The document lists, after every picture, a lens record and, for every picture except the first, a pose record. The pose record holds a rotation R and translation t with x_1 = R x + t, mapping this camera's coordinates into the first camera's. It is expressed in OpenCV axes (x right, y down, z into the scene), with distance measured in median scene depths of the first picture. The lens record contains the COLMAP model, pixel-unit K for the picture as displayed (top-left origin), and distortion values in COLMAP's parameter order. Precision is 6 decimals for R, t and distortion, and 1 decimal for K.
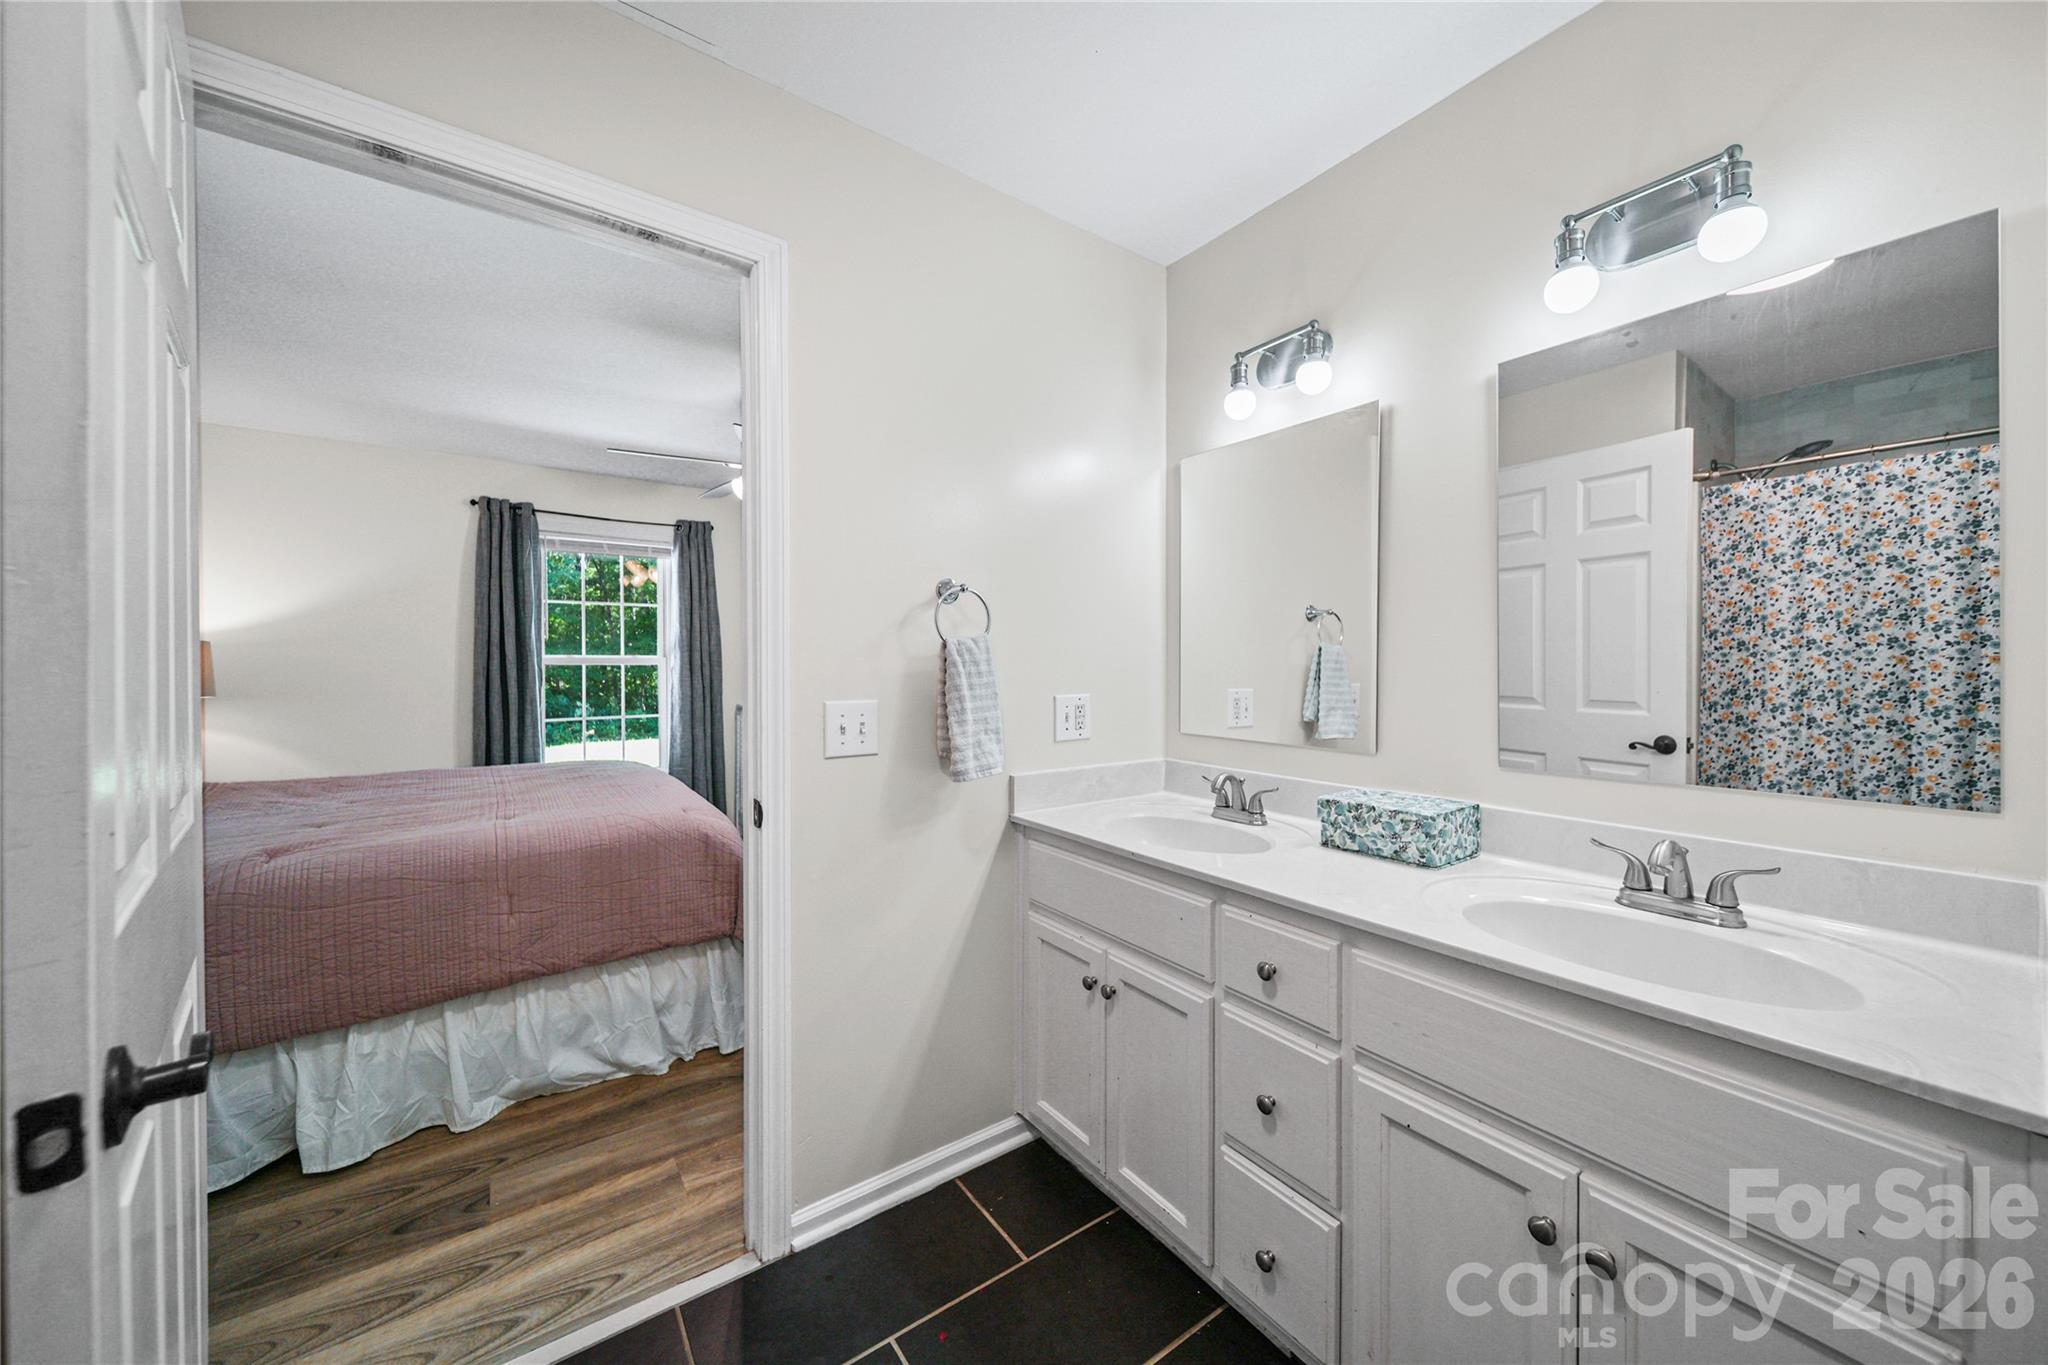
lens RADIAL K [[745.4, 0, 1022.5], [0, 745.4, 656.6], [0, 0, 1]] dist [-0.000397, -0.000252]
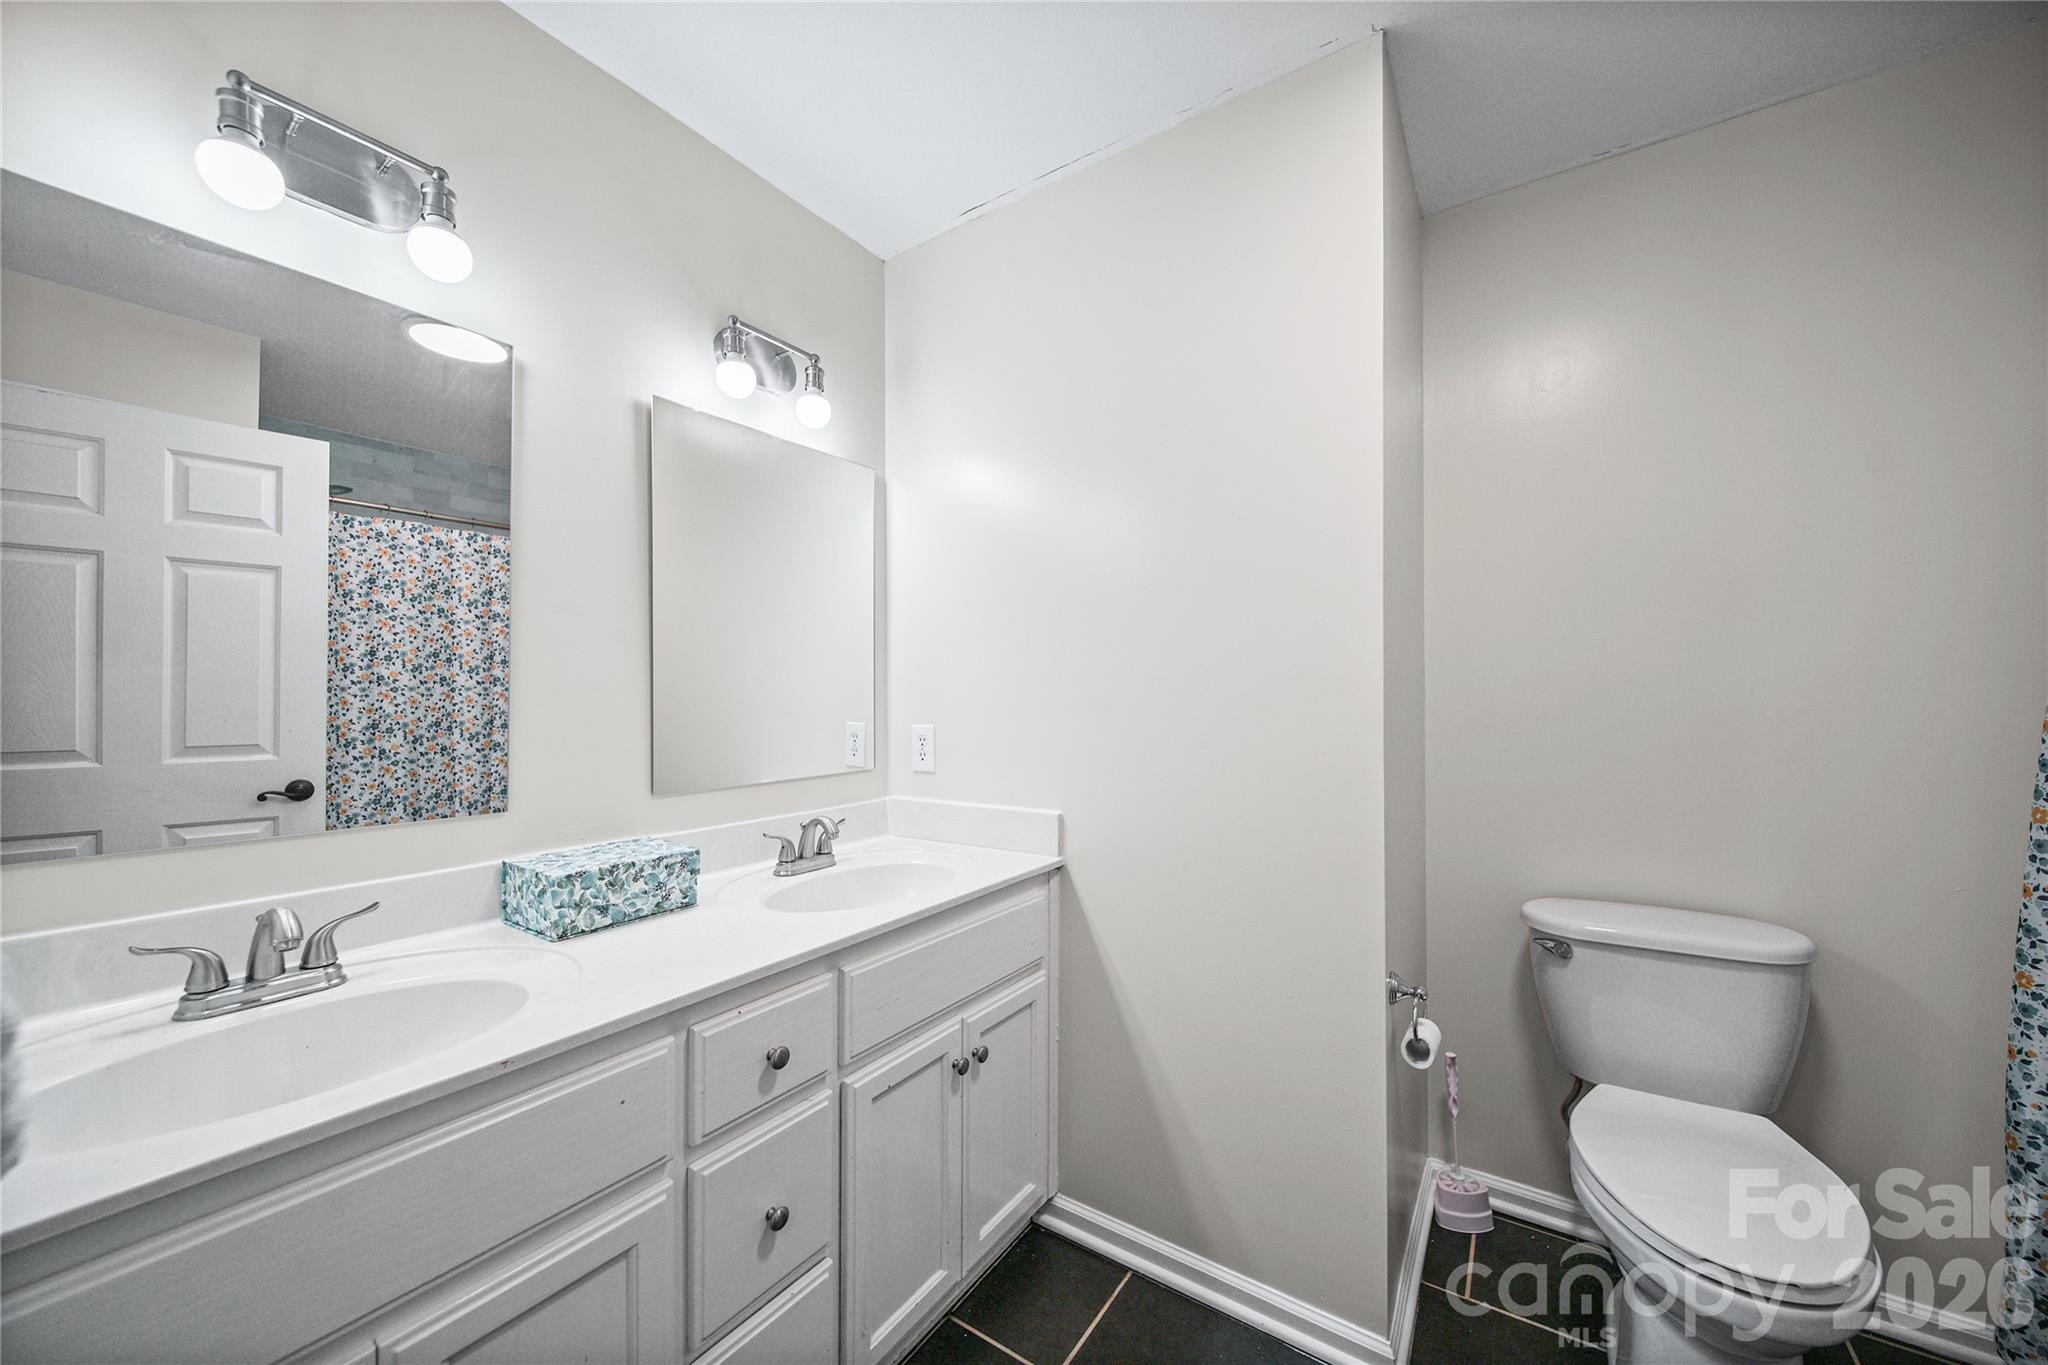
lens RADIAL K [[755.4, 0, 1030.4], [0, 755.4, 698.2], [0, 0, 1]] dist [-0.001332, -0.000273]
pose [[-0.377120, 0.004995, 0.926151, -0.314160], [-0.002631, 0.999976, -0.006465, 0.014323], [-0.926161, -0.004875, -0.377098, 0.591509]]
